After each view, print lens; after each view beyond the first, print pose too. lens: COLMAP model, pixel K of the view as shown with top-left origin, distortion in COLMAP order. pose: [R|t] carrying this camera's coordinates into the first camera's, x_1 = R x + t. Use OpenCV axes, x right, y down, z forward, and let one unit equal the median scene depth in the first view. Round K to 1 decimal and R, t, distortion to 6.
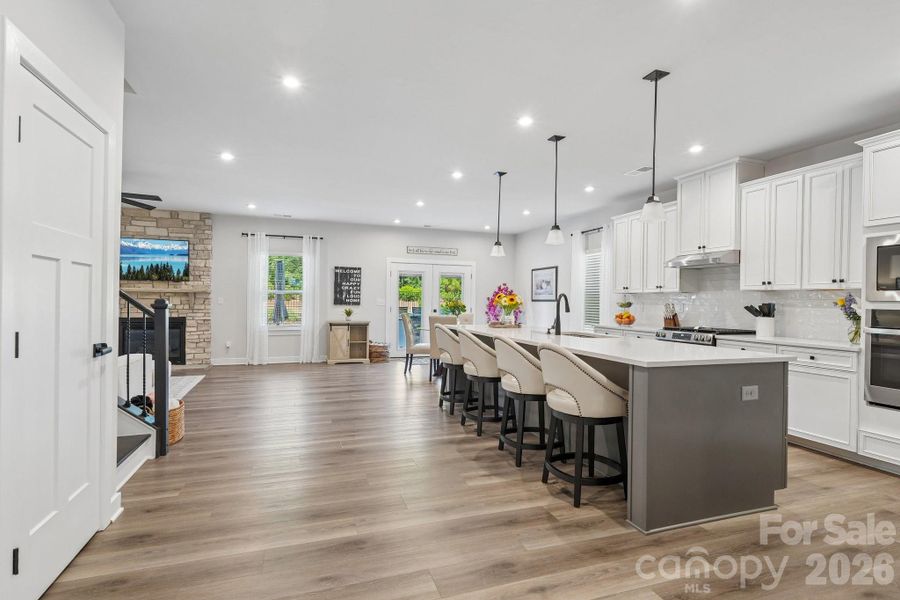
lens RADIAL K [[444.9, 0, 446.8], [0, 444.9, 298.9], [0, 0, 1]] dist [-0.001886, 0.002362]
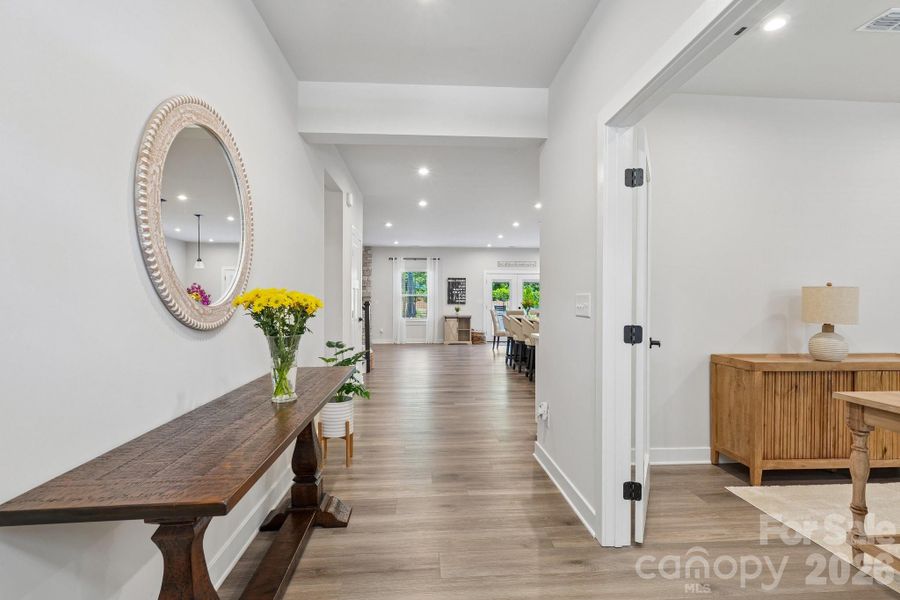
lens RADIAL K [[444.9, 0, 448.4], [0, 444.9, 303.6], [0, 0, 1]] dist [-0.001886, 0.002362]
pose [[0.966188, -0.010651, -0.257618, 0.137172], [0.013148, 0.999882, 0.007973, 0.000118], [0.257502, -0.011091, 0.966214, -0.450715]]
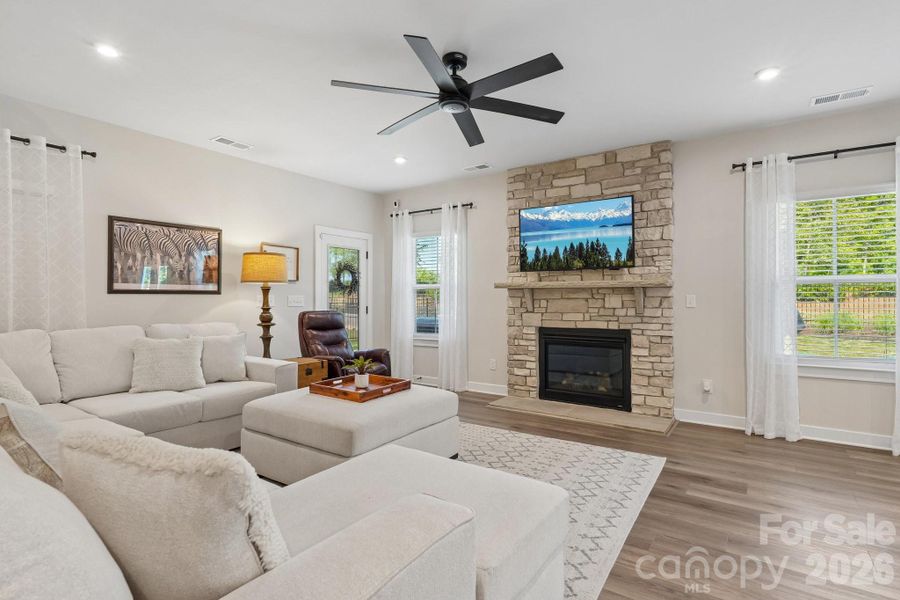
lens RADIAL K [[405.0, 0, 480.6], [0, 405.0, 295.1], [0, 0, 1]] dist [-0.001039, 0.000454]
pose [[0.649970, -0.022660, -0.759622, -0.313734], [0.005330, 0.999667, -0.025260, 0.008157], [0.759941, 0.012369, 0.649874, 0.511384]]
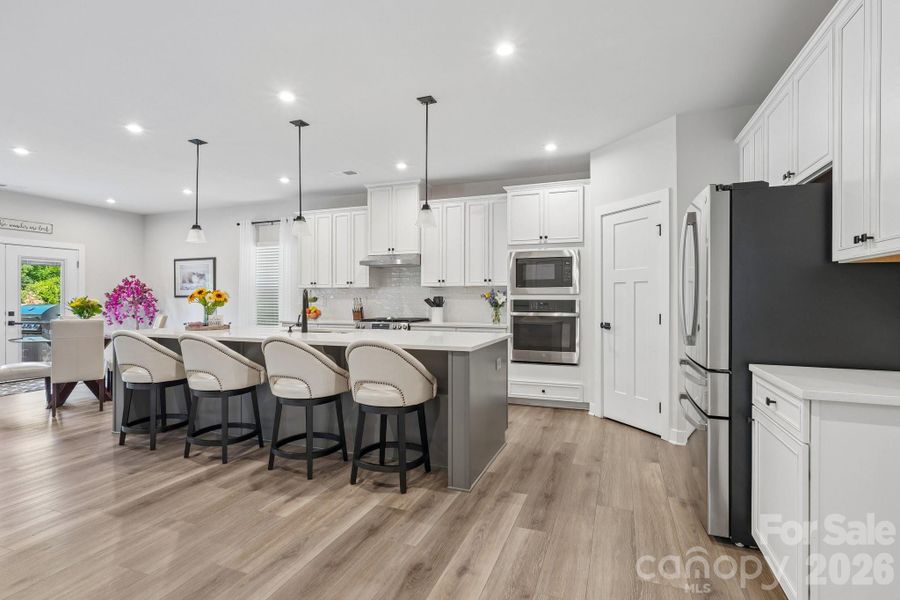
lens RADIAL K [[444.9, 0, 448.1], [0, 444.9, 295.6], [0, 0, 1]] dist [-0.001886, 0.002362]
pose [[0.640585, -0.010134, 0.767821, -0.142749], [0.006666, 0.999949, 0.007636, -0.001306], [-0.767858, 0.000227, 0.640620, 0.081209]]
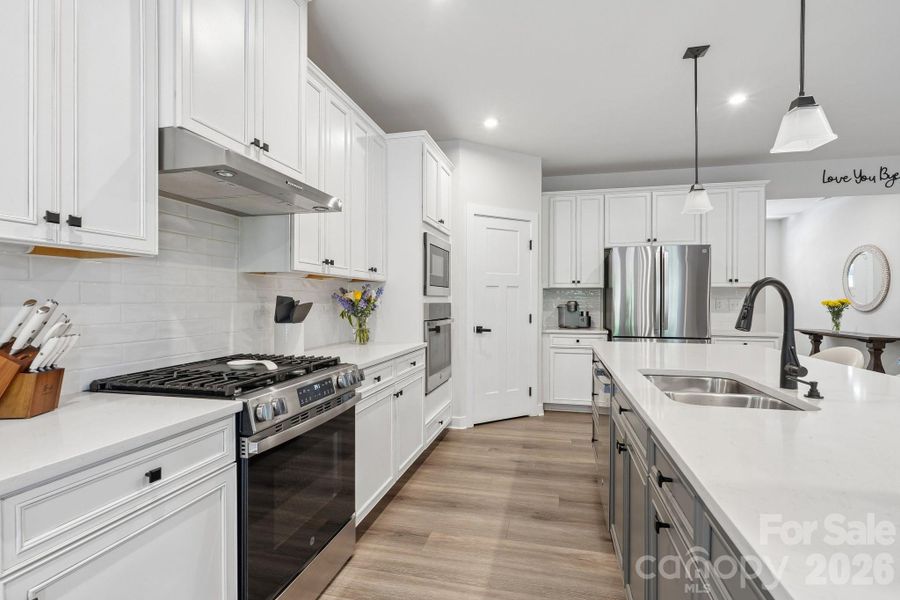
lens RADIAL K [[444.9, 0, 448.6], [0, 444.9, 302.5], [0, 0, 1]] dist [-0.001886, 0.002362]
pose [[-0.848064, -0.017509, 0.529604, 0.149684], [-0.015814, 0.999845, 0.007731, 0.005099], [-0.529657, -0.001819, -0.848210, 0.751591]]
